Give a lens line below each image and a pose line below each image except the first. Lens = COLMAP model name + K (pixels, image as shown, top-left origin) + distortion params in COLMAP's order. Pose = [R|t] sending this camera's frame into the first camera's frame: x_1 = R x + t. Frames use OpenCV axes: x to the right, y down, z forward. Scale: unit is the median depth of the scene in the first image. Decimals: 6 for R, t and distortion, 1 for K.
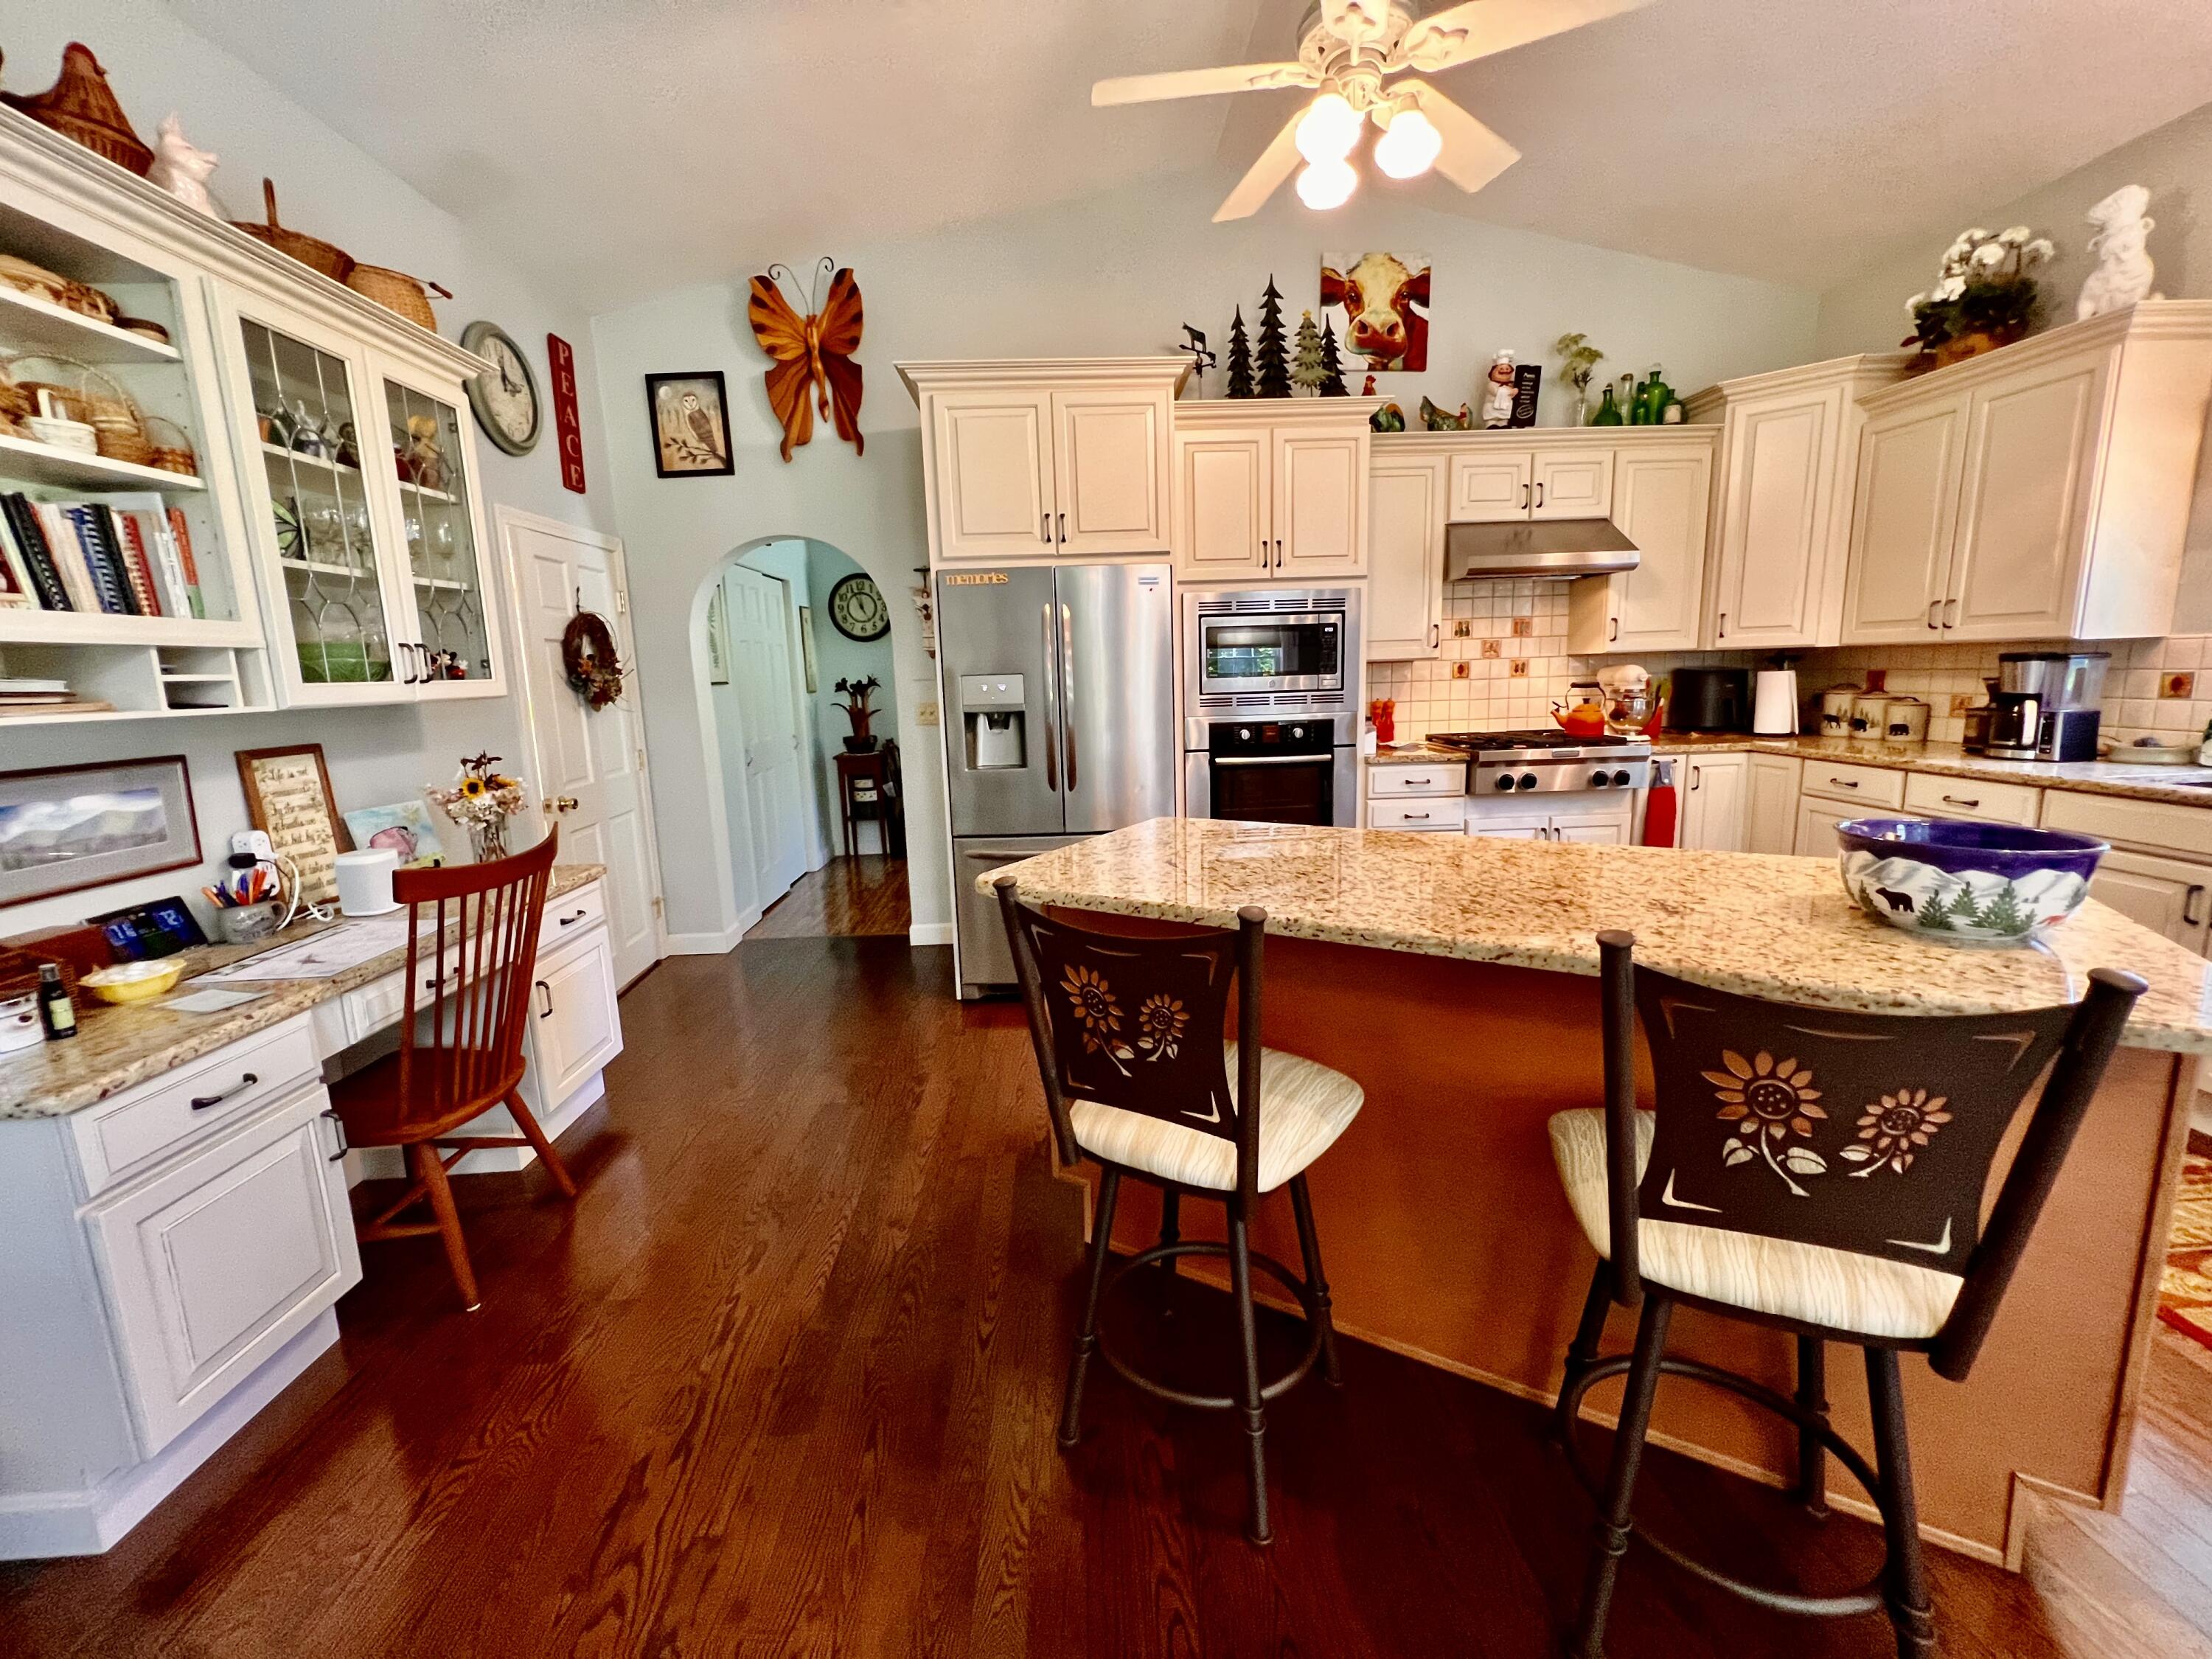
lens RADIAL K [[880.8, 0, 1106.0], [0, 880.8, 829.5], [0, 0, 1]] dist [-0.003821, -0.000341]
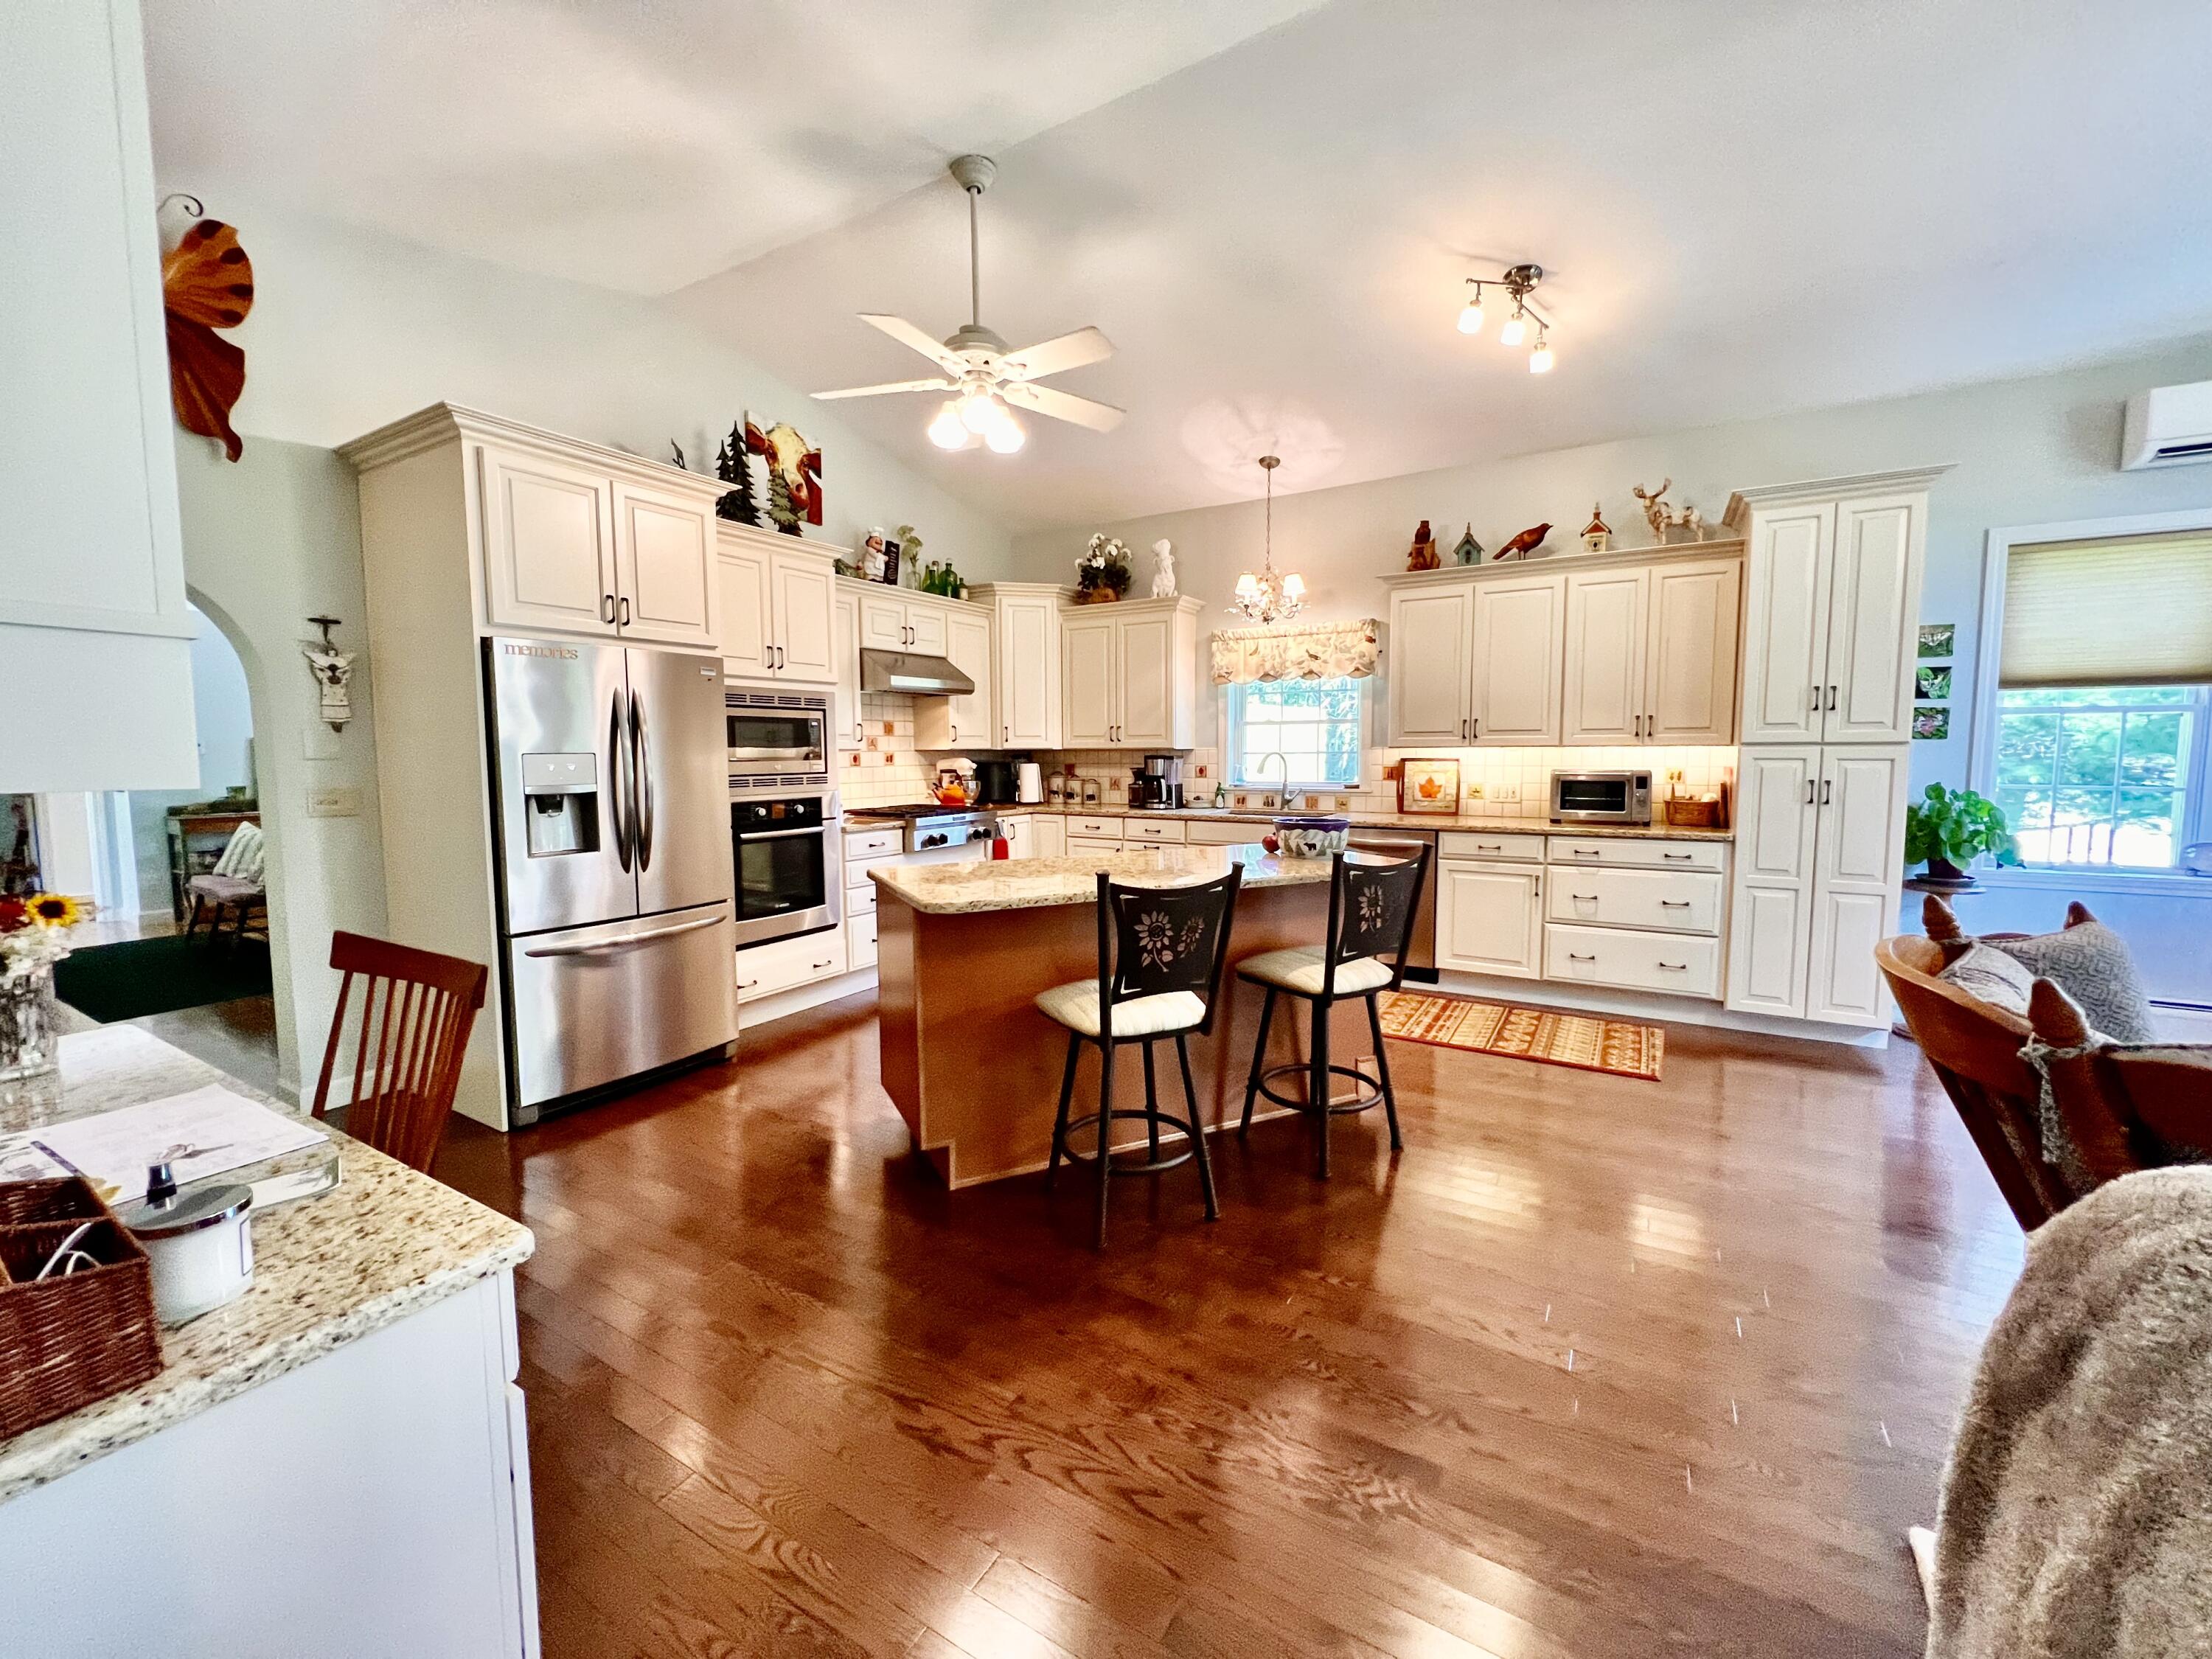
lens RADIAL K [[880.8, 0, 1106.0], [0, 880.8, 829.5], [0, 0, 1]] dist [-0.003821, -0.000341]
pose [[0.553187, -0.046767, 0.831744, -0.513336], [0.136027, 0.990094, -0.034800, 0.012875], [-0.821877, 0.132391, 0.554068, 0.018301]]
